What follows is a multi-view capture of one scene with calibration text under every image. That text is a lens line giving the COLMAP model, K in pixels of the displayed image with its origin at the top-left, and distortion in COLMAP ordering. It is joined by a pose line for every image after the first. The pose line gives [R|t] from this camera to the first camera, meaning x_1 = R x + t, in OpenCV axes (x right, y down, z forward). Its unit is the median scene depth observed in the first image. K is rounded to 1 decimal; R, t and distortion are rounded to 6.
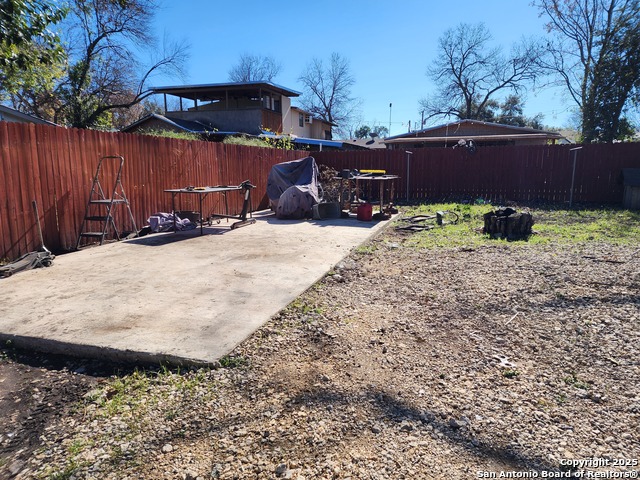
lens RADIAL K [[418.4, 0, 319.1], [0, 418.4, 239.4], [0, 0, 1]] dist [0.057751, -0.048080]
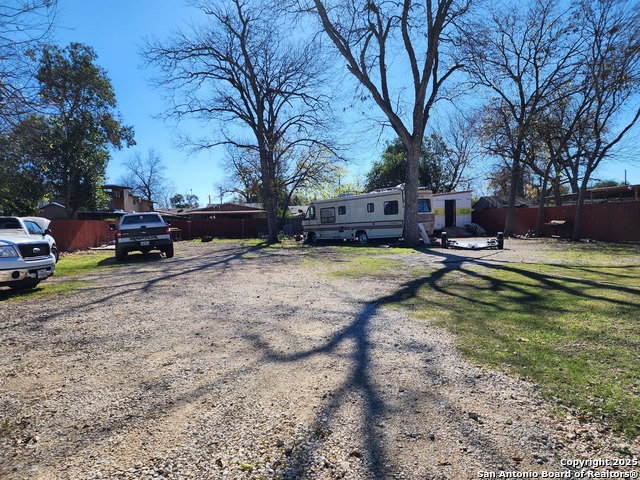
lens RADIAL K [[418.4, 0, 315.9], [0, 418.4, 241.6], [0, 0, 1]] dist [0.057751, -0.048080]
pose [[0.915426, -0.044773, 0.399989, -0.032789], [0.096372, 0.989268, -0.109824, 0.063491], [-0.390779, 0.139084, 0.909916, -0.406796]]
